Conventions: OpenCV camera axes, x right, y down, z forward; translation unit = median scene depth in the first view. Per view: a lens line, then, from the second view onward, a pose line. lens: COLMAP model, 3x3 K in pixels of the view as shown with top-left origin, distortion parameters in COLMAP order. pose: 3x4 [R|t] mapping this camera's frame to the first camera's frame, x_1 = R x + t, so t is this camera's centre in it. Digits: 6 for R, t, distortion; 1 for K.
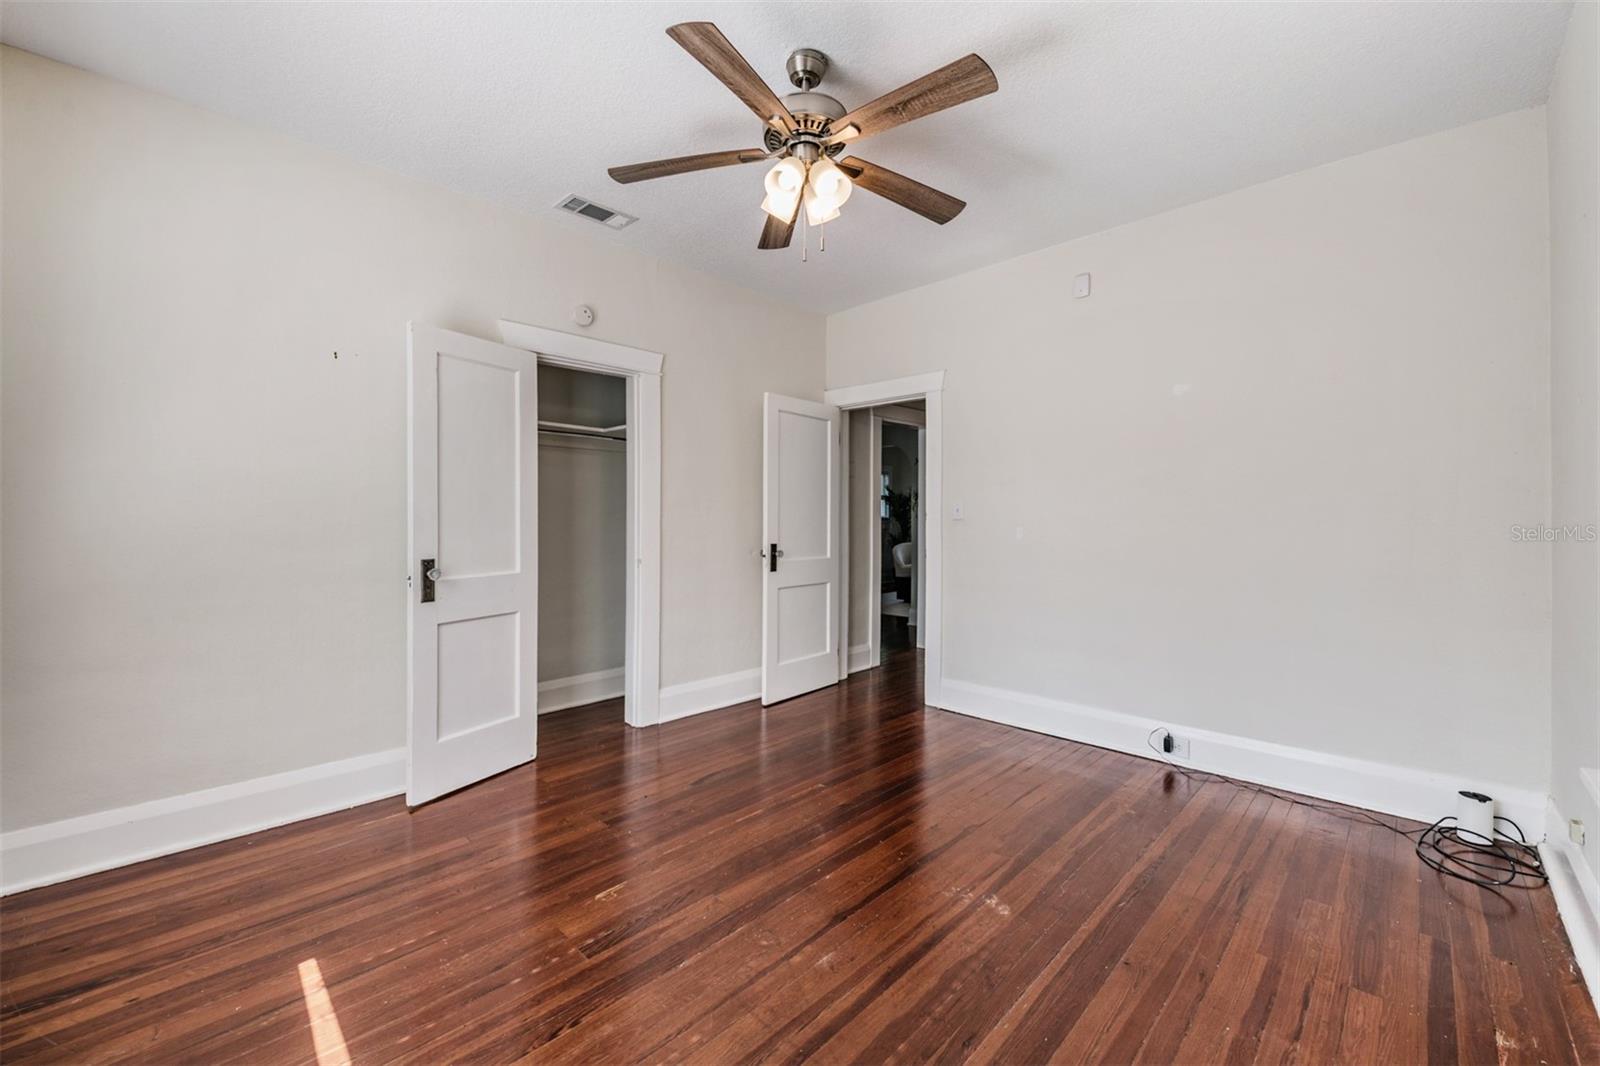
lens RADIAL K [[642.5, 0, 800.8], [0, 642.5, 539.9], [0, 0, 1]] dist [-0.000450, -0.006353]
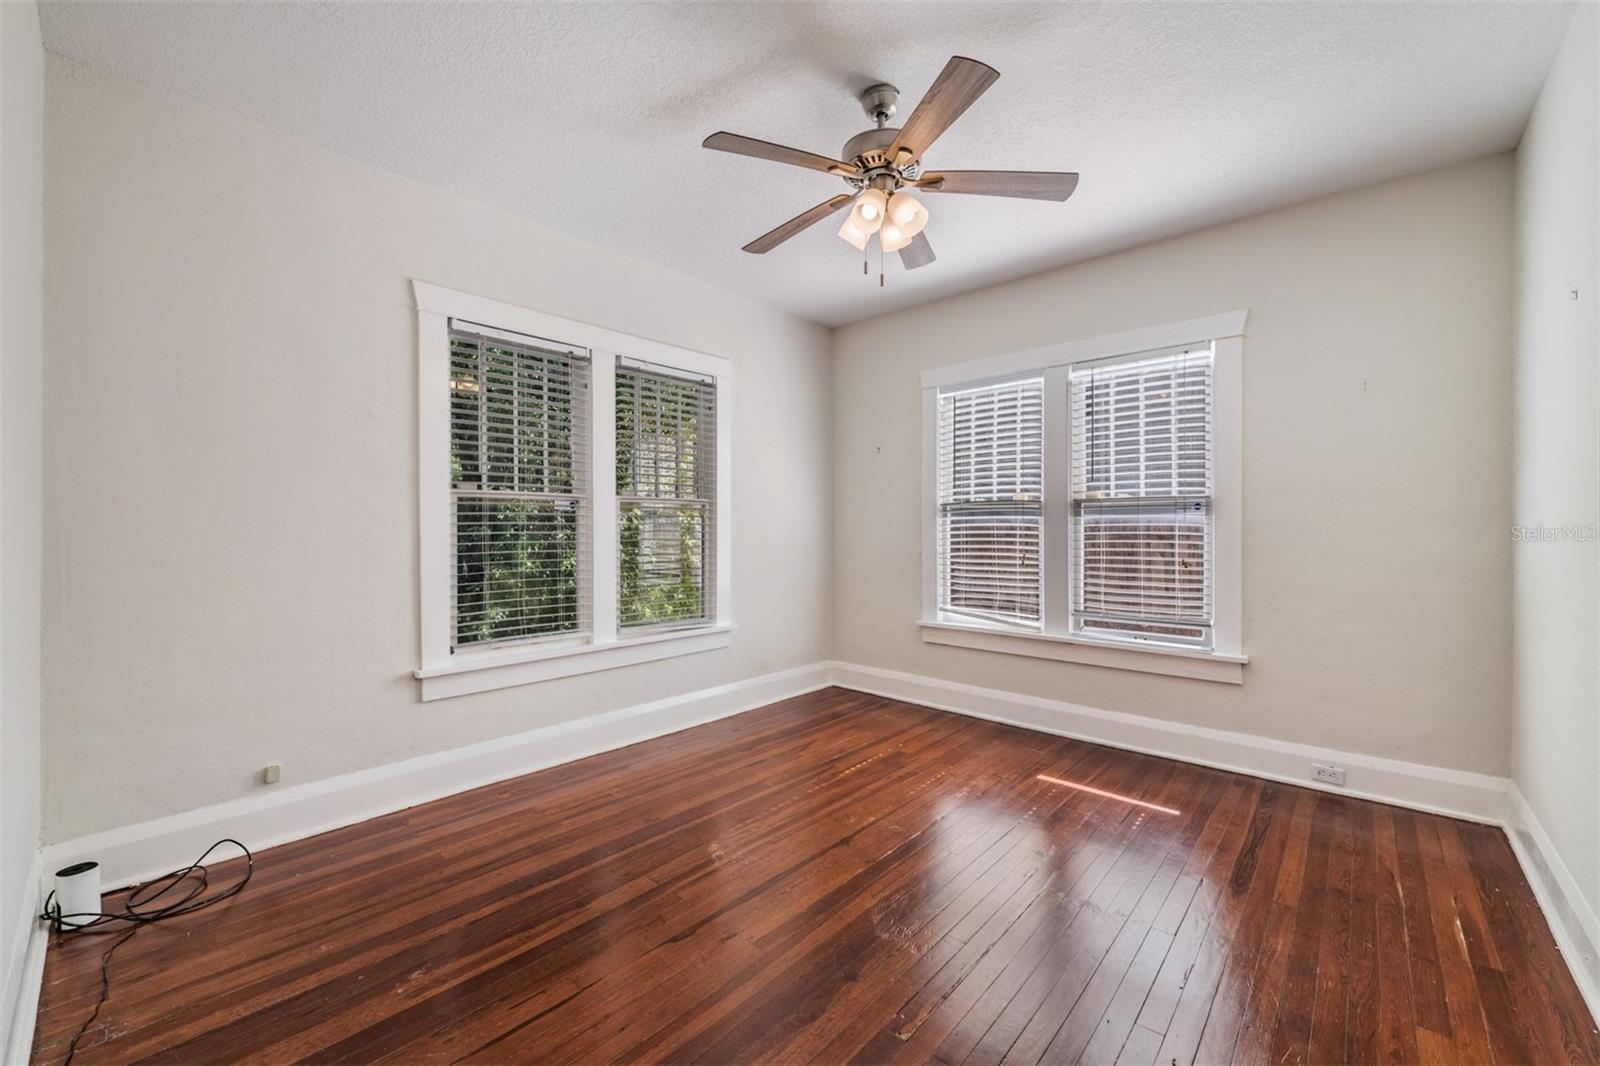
lens RADIAL K [[642.5, 0, 800.8], [0, 642.5, 539.9], [0, 0, 1]] dist [-0.000450, -0.006353]
pose [[-0.998906, -0.000006, -0.046755, 0.240375], [-0.001728, 0.999322, 0.036790, -0.072436], [0.046723, 0.036831, -0.998229, 2.597459]]
